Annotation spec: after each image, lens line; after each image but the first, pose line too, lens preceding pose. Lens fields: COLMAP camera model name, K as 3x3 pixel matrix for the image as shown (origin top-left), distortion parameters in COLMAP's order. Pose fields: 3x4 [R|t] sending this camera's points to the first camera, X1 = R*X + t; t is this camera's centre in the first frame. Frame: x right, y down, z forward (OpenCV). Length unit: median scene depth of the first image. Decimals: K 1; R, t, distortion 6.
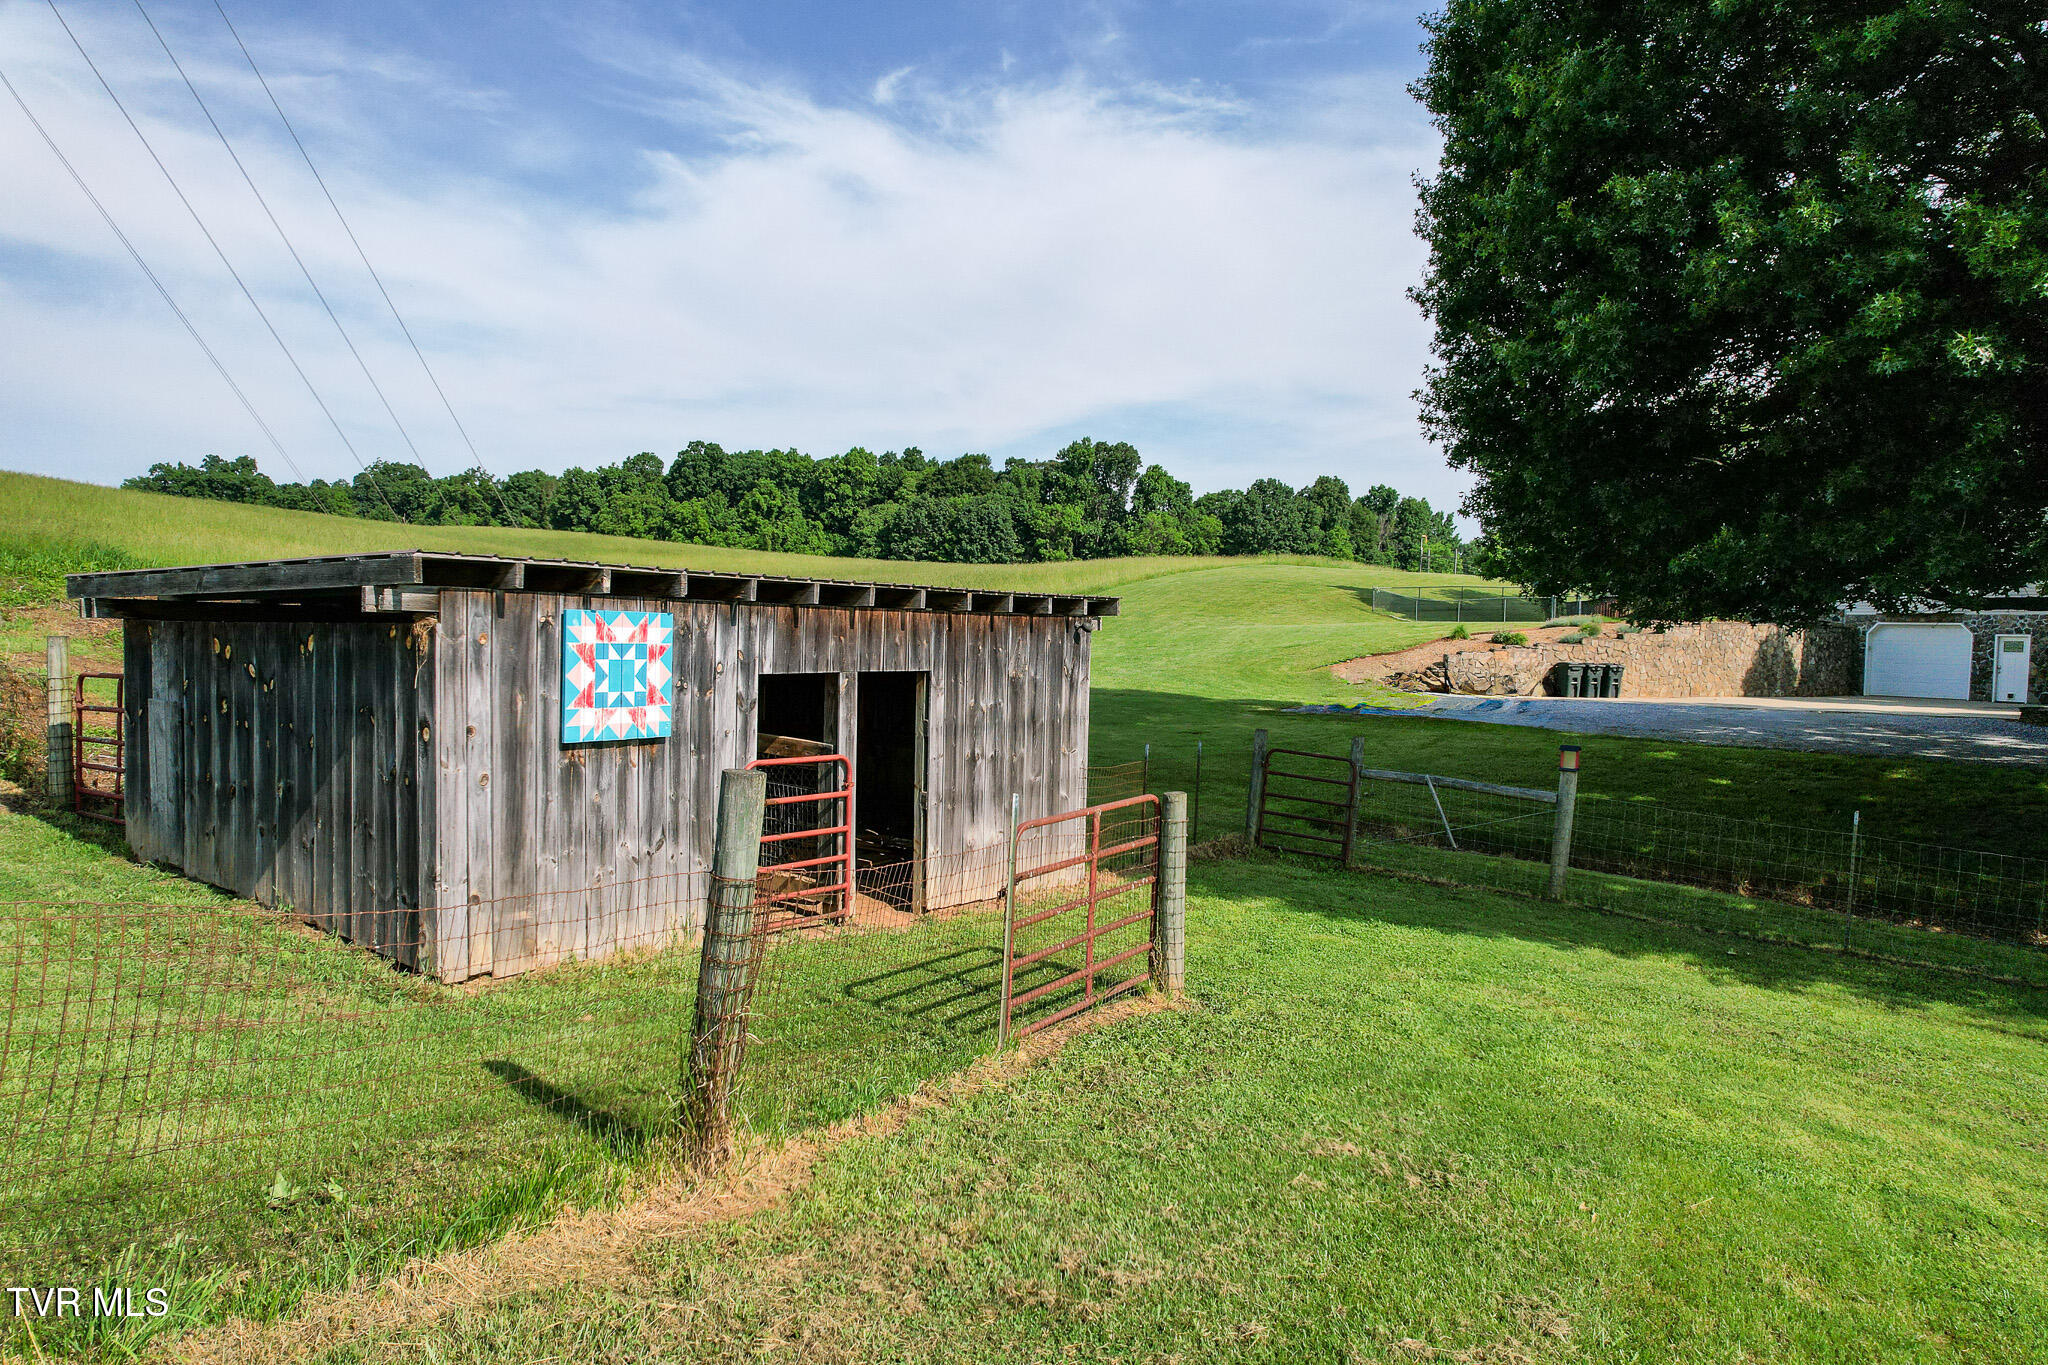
lens RADIAL K [[1309.2, 0, 1024.4], [0, 1309.2, 690.0], [0, 0, 1]] dist [-0.054571, 0.046380]
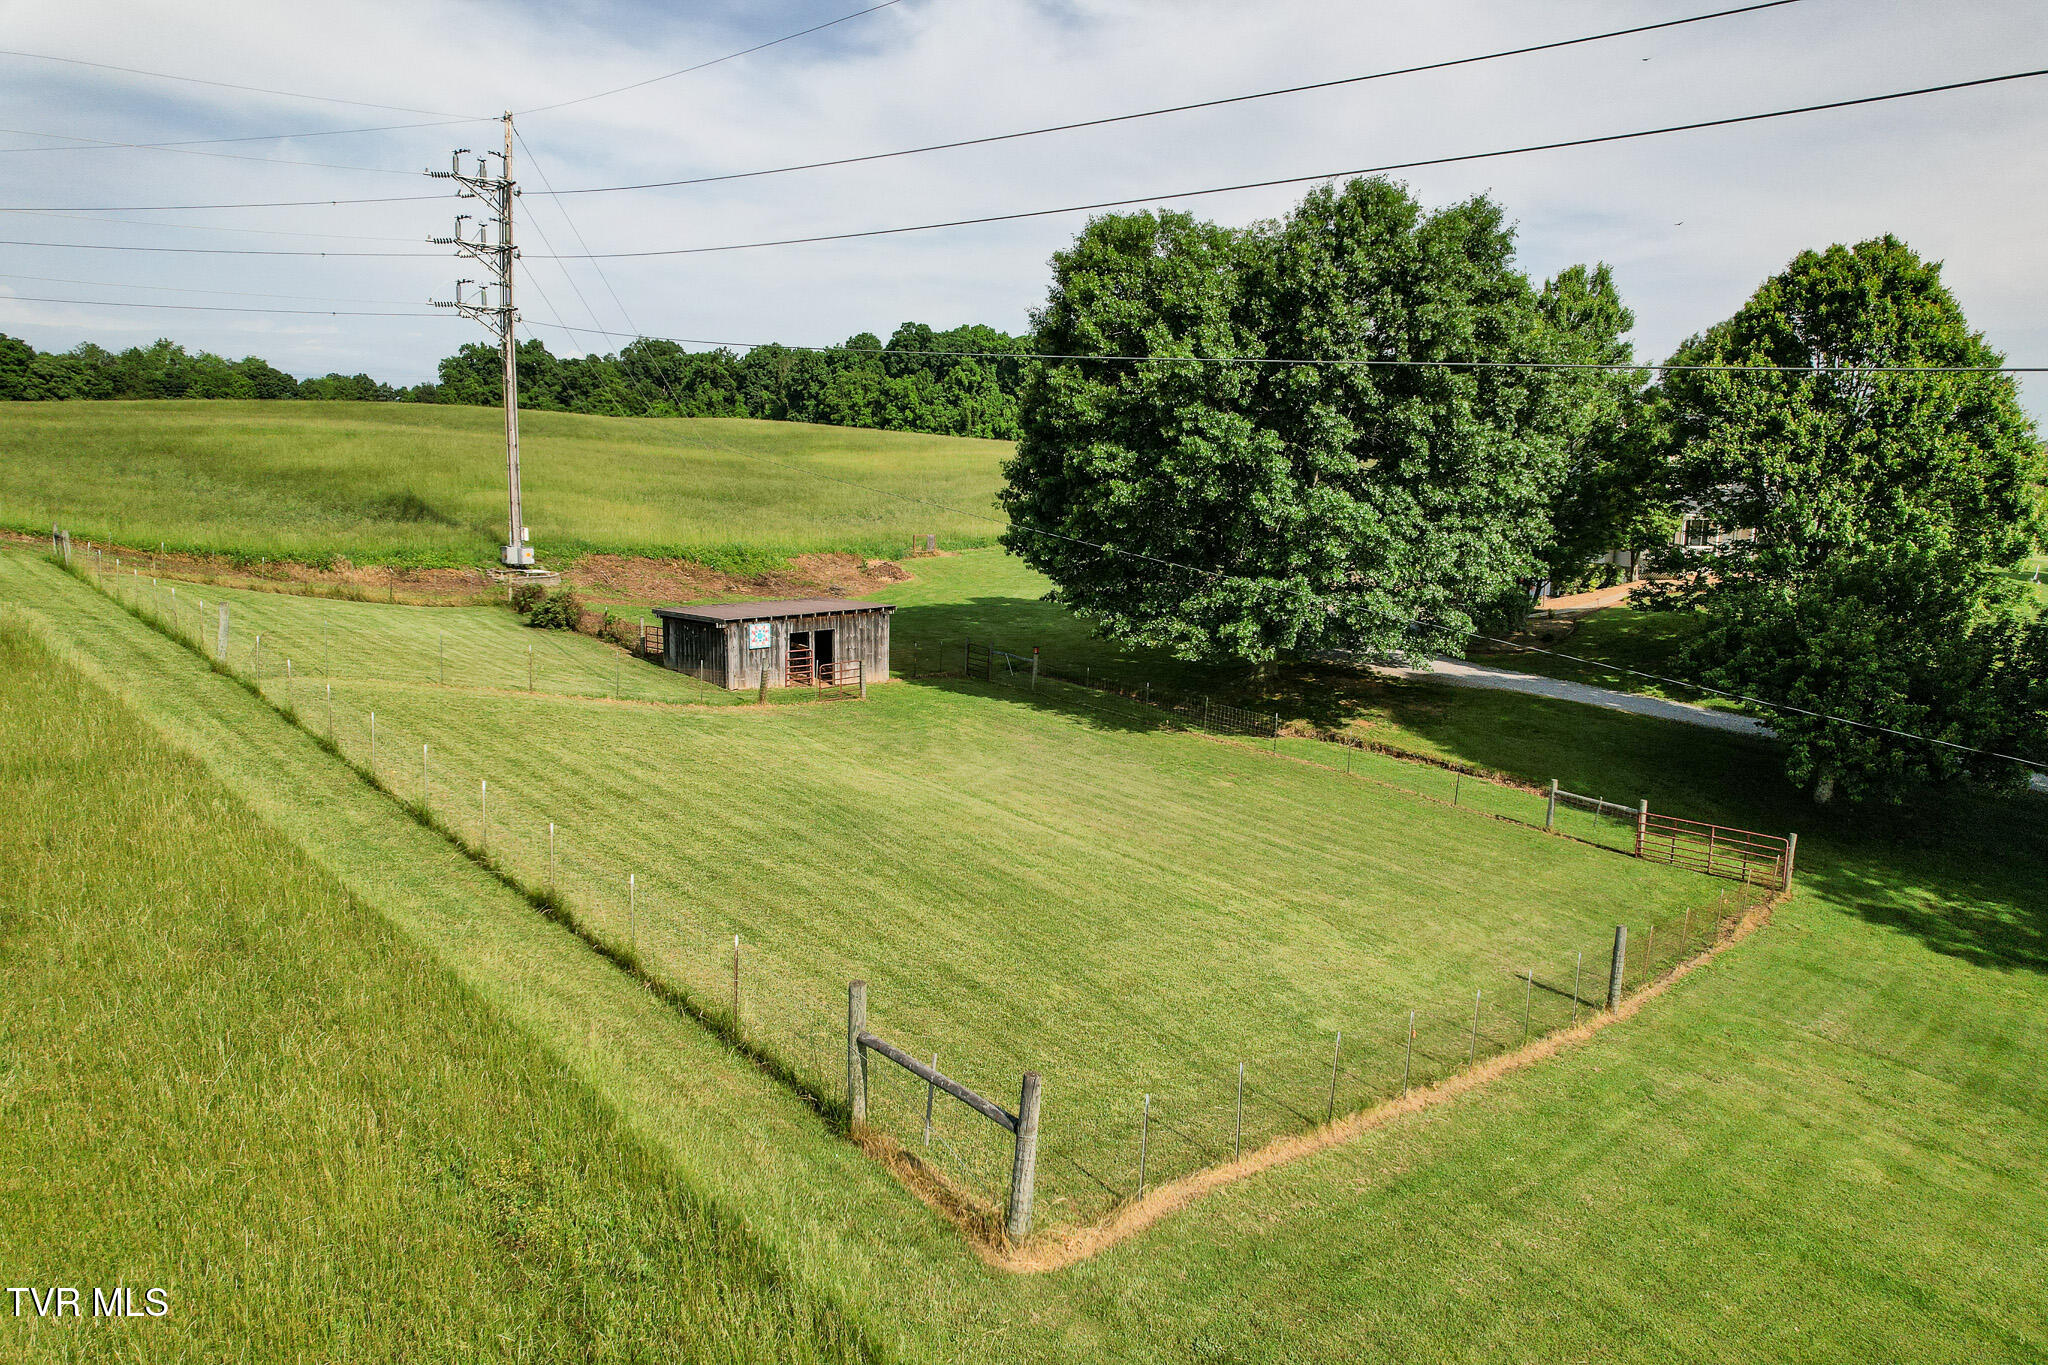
lens RADIAL K [[1309.2, 0, 1025.5], [0, 1309.2, 684.4], [0, 0, 1]] dist [-0.054571, 0.046380]
pose [[0.984674, 0.026222, -0.172424, 0.056901], [-0.005682, 0.992931, 0.118560, -0.015296], [0.174314, -0.115763, 0.977862, -0.137110]]
